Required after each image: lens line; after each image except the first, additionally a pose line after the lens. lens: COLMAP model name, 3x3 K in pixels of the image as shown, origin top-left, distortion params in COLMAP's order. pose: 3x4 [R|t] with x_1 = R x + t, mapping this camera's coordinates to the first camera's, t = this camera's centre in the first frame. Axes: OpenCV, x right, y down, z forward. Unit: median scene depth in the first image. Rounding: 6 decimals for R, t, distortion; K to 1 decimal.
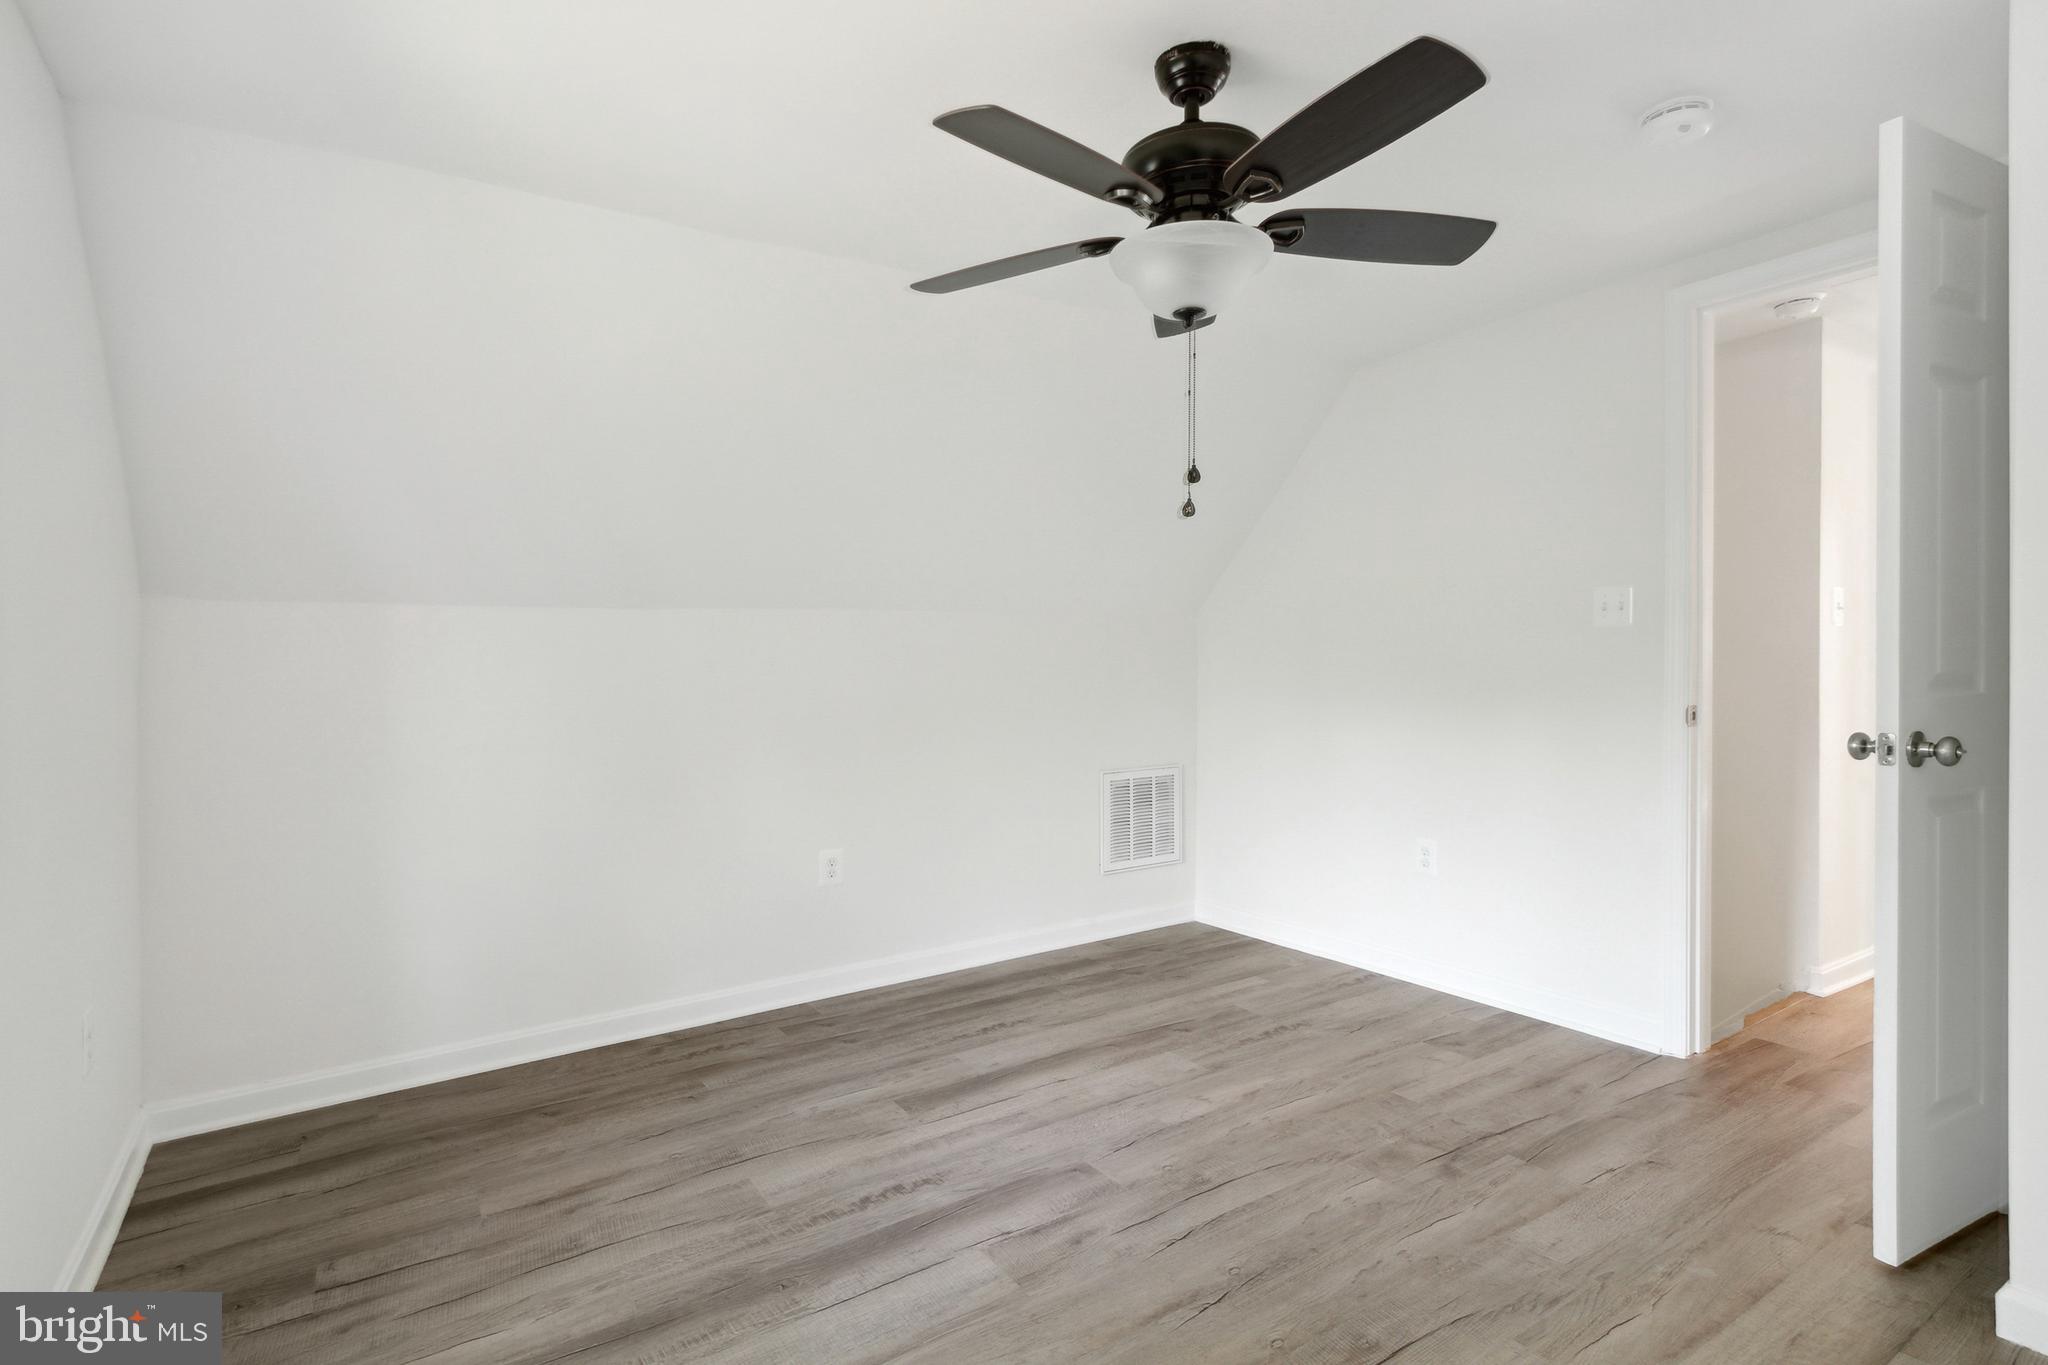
lens RADIAL K [[945.6, 0, 1020.4], [0, 945.6, 686.5], [0, 0, 1]] dist [-0.000266, 0.000039]
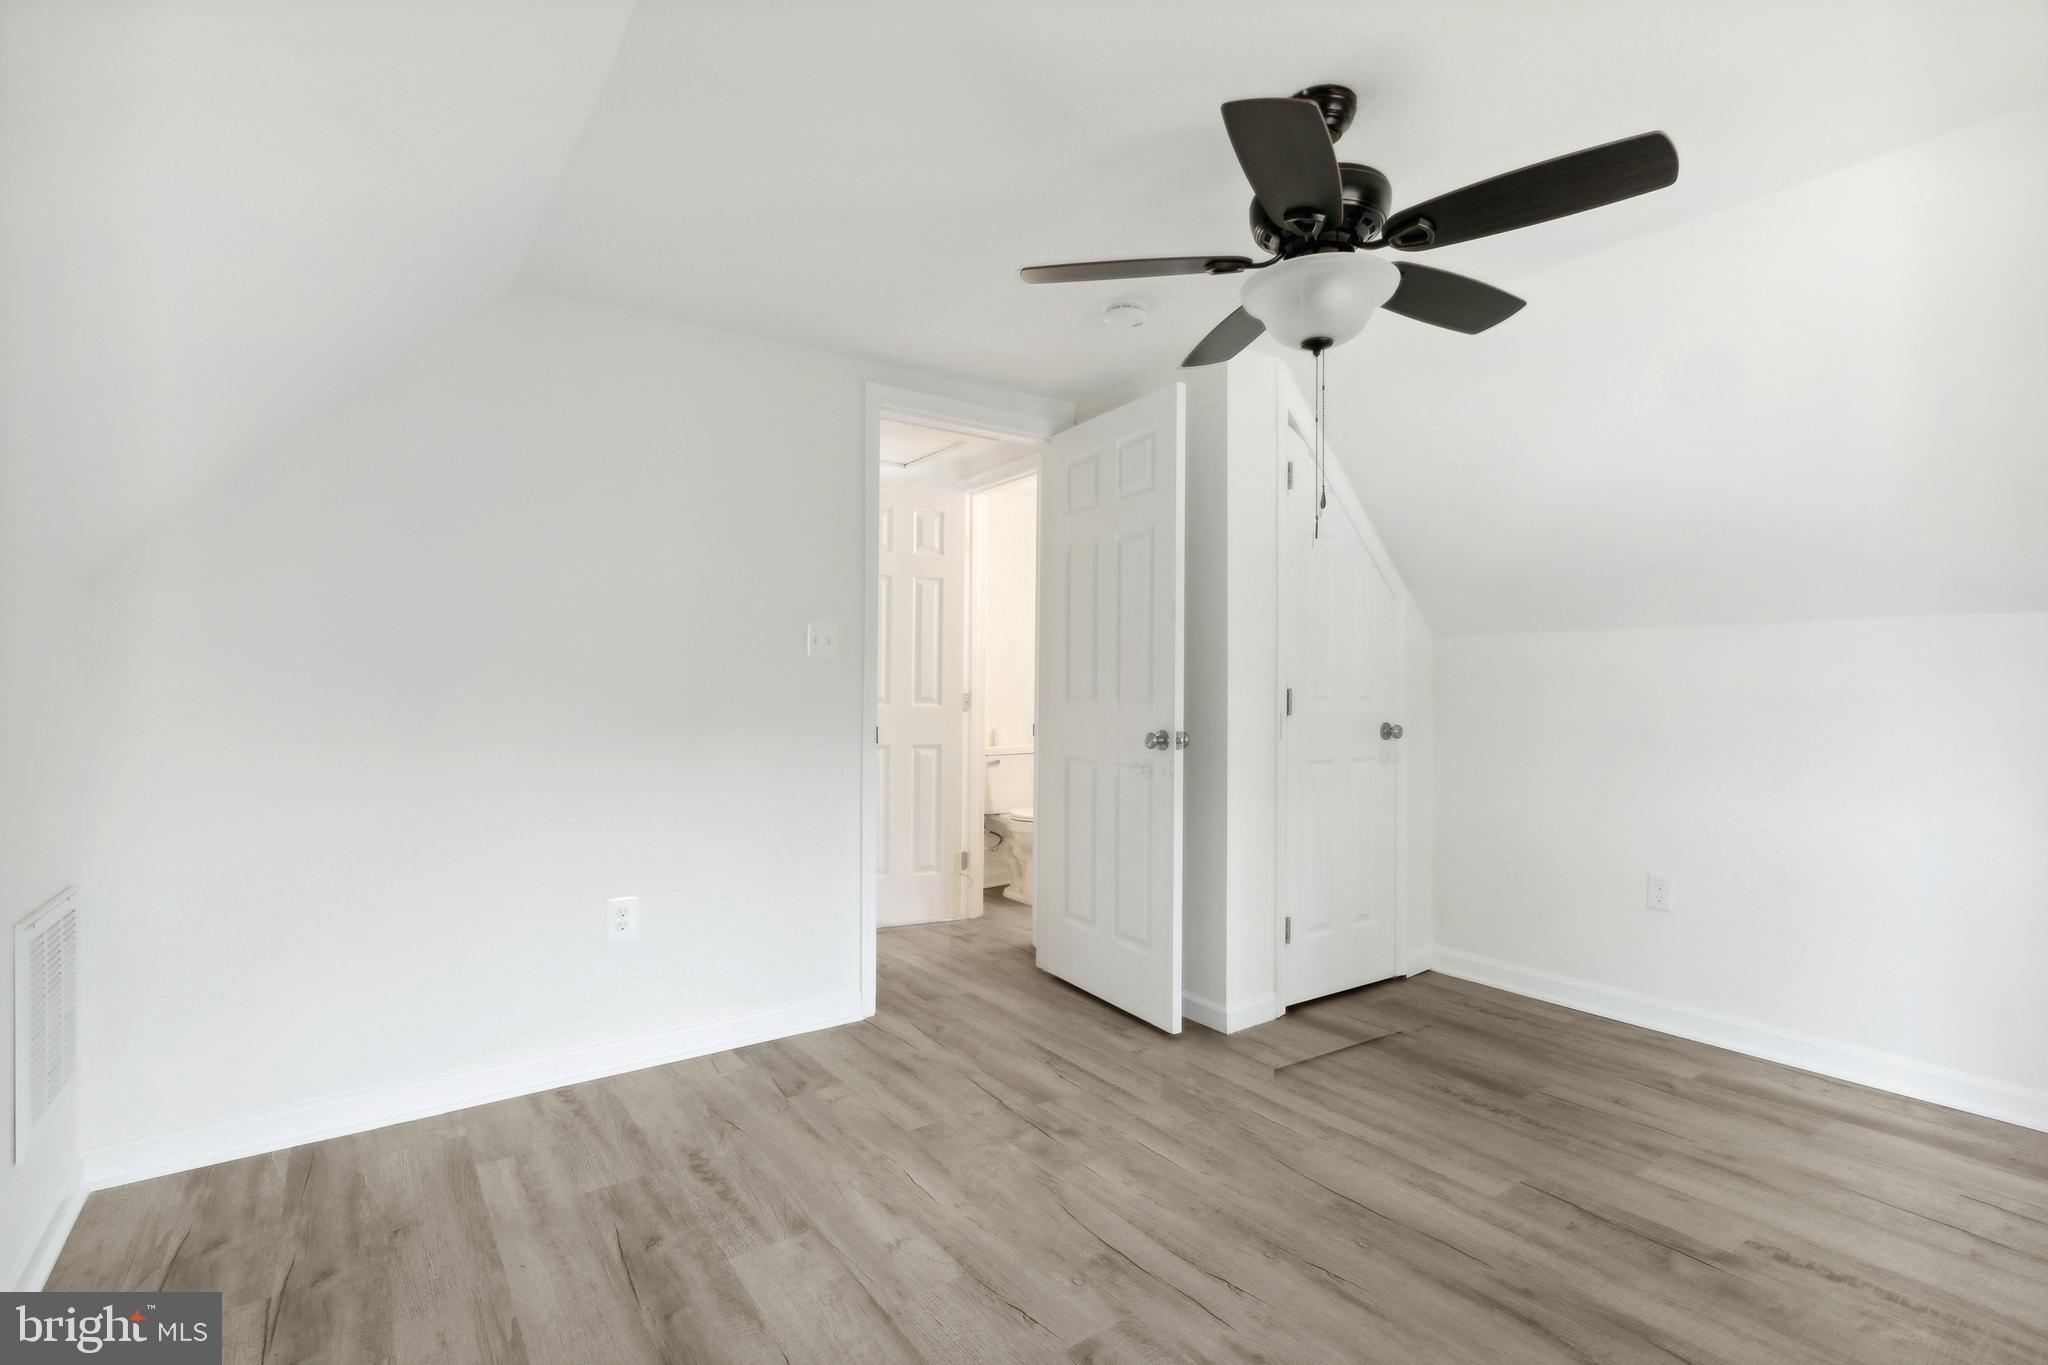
lens RADIAL K [[995.6, 0, 965.0], [0, 995.6, 704.4], [0, 0, 1]] dist [0.000633, -0.000177]
pose [[-0.008434, 0.004708, 0.999953, -0.569246], [0.023800, 0.999707, -0.004506, 0.001975], [-0.999681, 0.023761, -0.008543, 0.862364]]
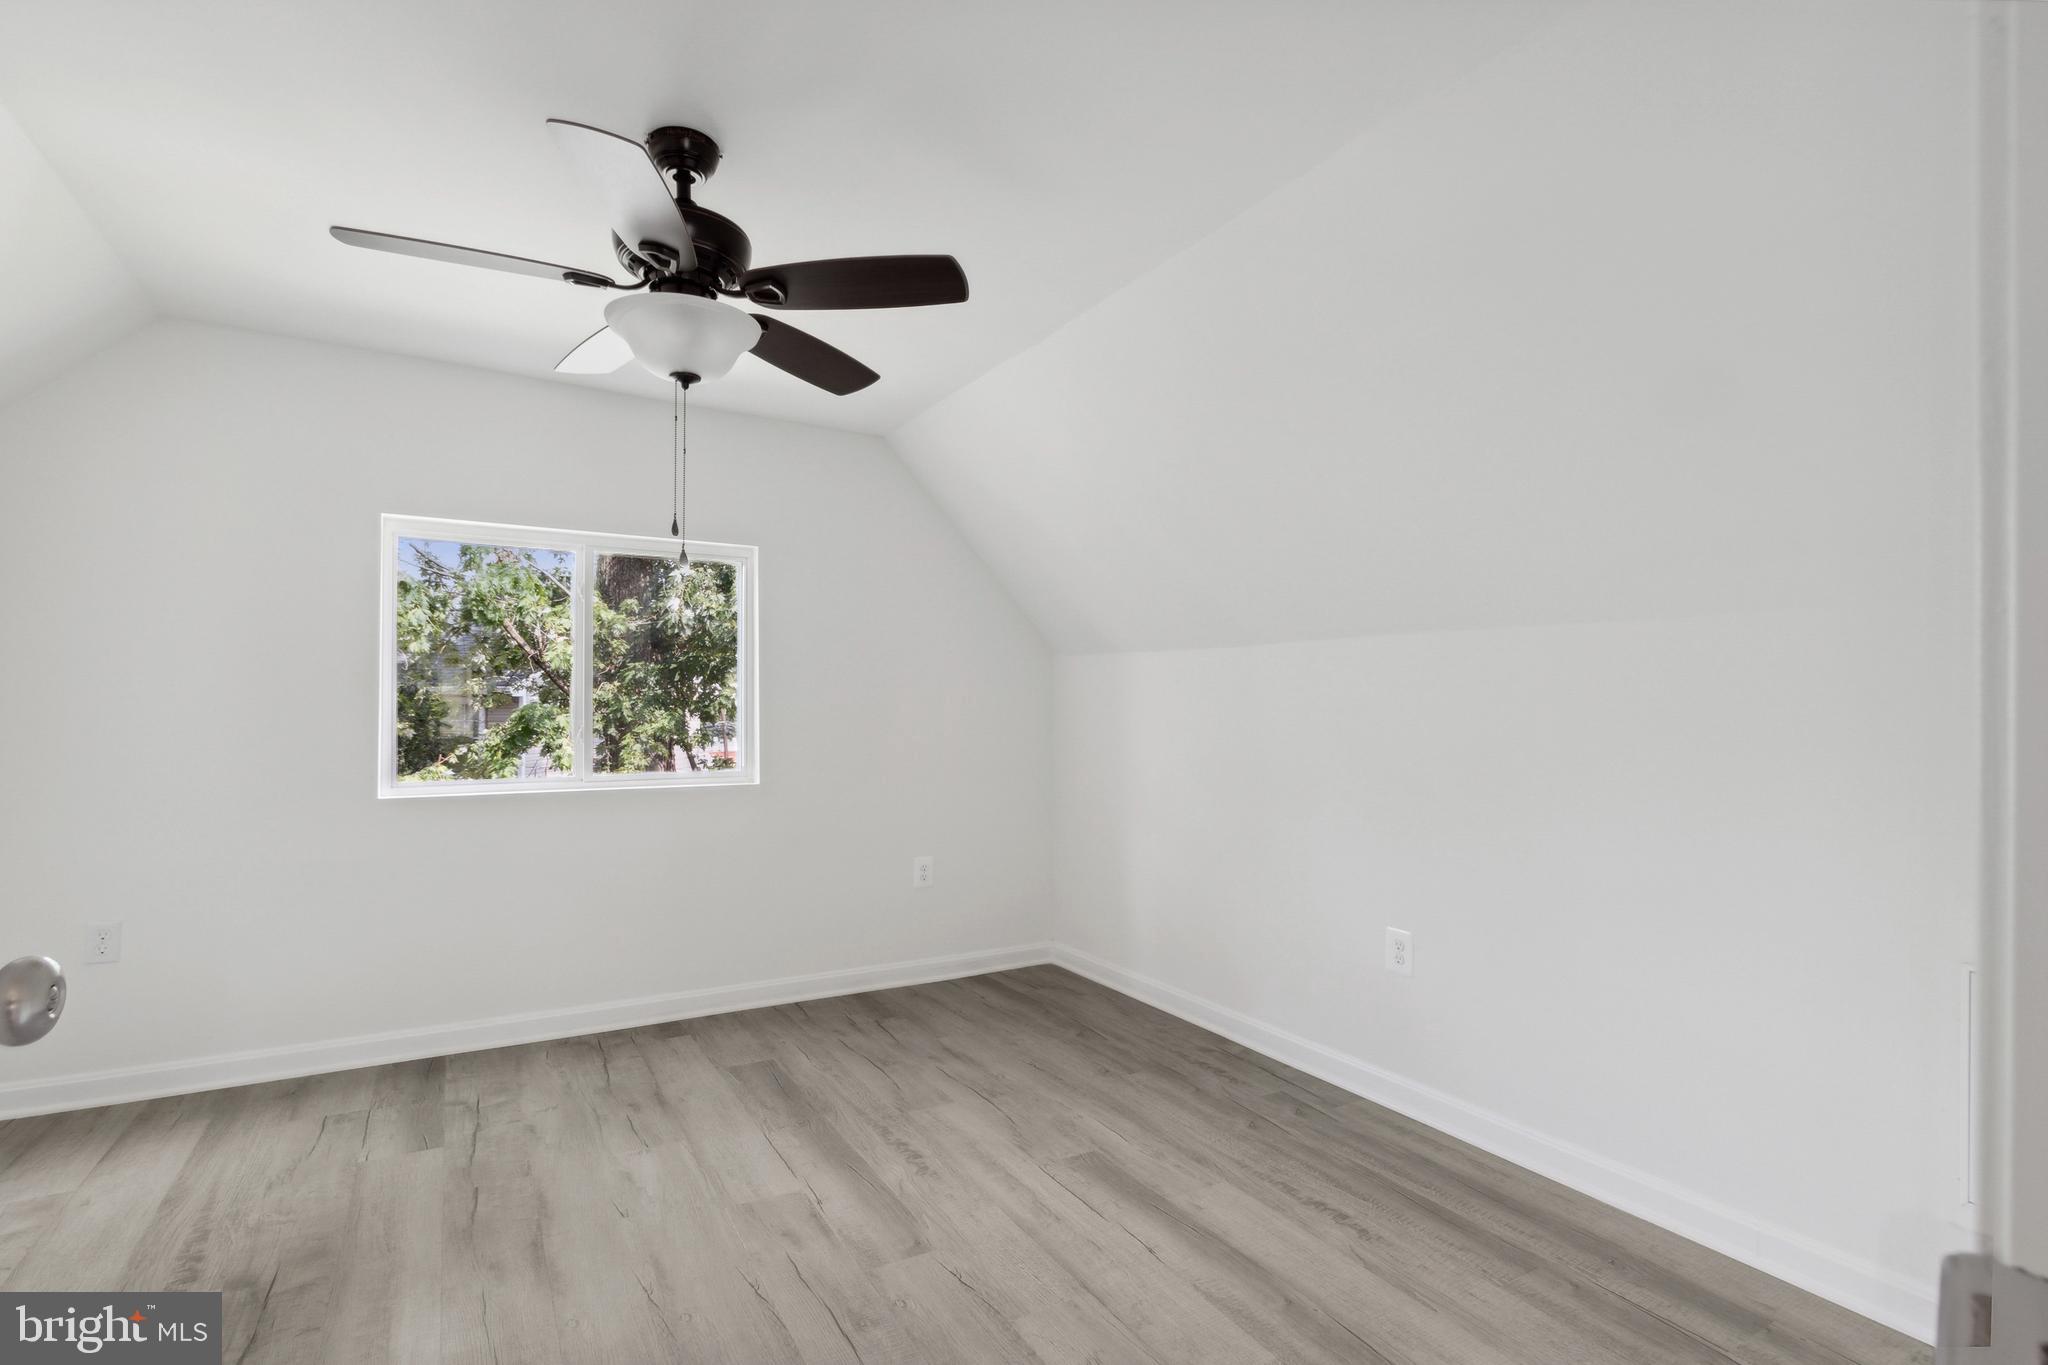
lens RADIAL K [[945.6, 0, 1020.4], [0, 945.6, 686.5], [0, 0, 1]] dist [-0.000266, 0.000039]
pose [[-0.005656, 0.003705, -0.999977, 0.779221], [-0.032102, 0.999477, 0.003884, -0.034021], [0.999469, 0.032123, -0.005534, 0.861382]]
